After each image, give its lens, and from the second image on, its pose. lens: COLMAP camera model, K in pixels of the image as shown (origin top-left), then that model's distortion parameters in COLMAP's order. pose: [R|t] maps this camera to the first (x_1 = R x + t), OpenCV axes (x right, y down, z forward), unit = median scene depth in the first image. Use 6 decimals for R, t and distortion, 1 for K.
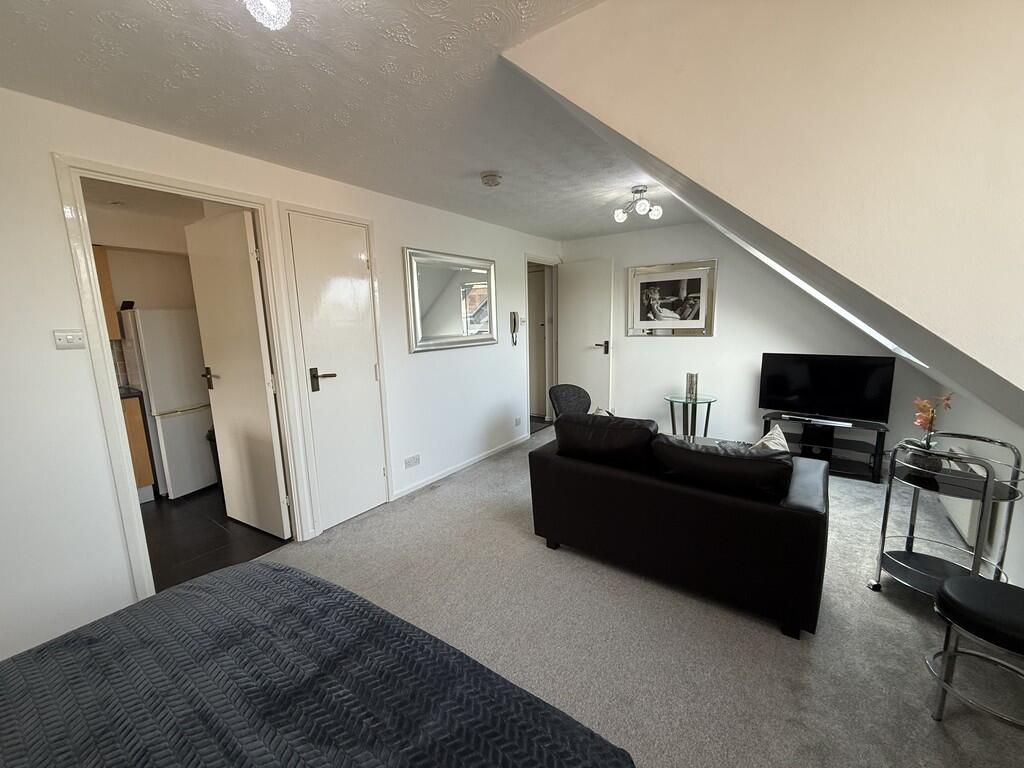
lens RADIAL K [[409.0, 0, 512.0], [0, 409.0, 384.0], [0, 0, 1]] dist [-0.001395, 0.000612]
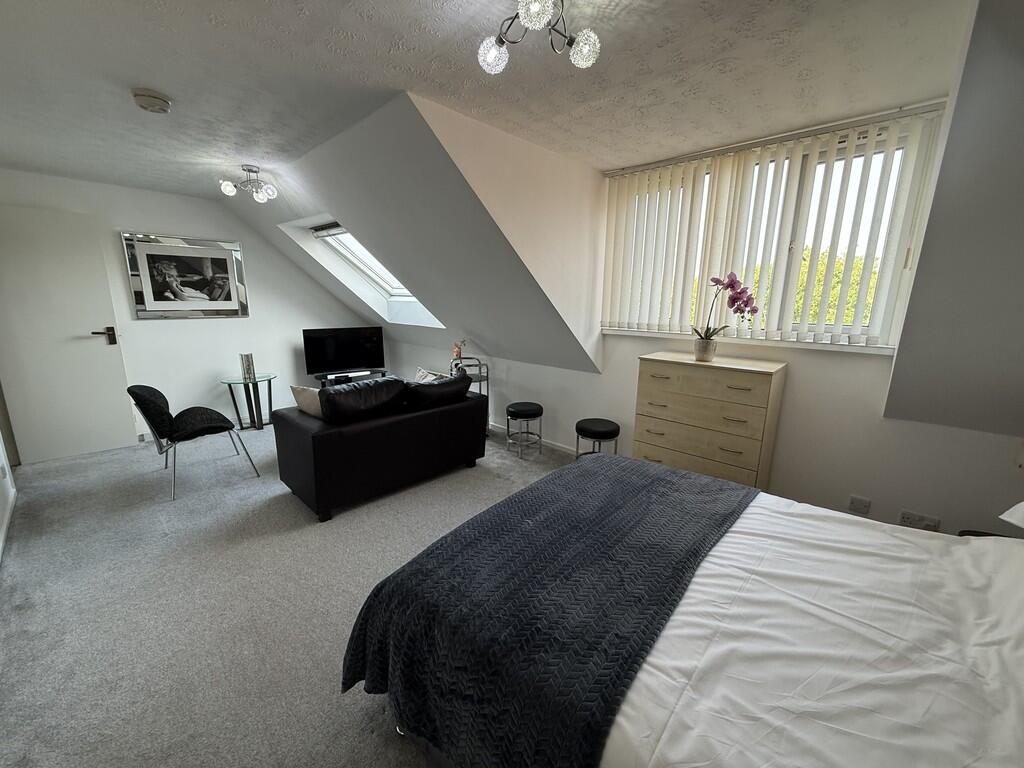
lens RADIAL K [[409.0, 0, 512.0], [0, 409.0, 384.0], [0, 0, 1]] dist [-0.001395, 0.000612]
pose [[0.140191, -0.178878, 0.973832, -0.453679], [0.139466, 0.977307, 0.159439, -0.021885], [-0.980253, 0.113464, 0.161957, 0.186688]]
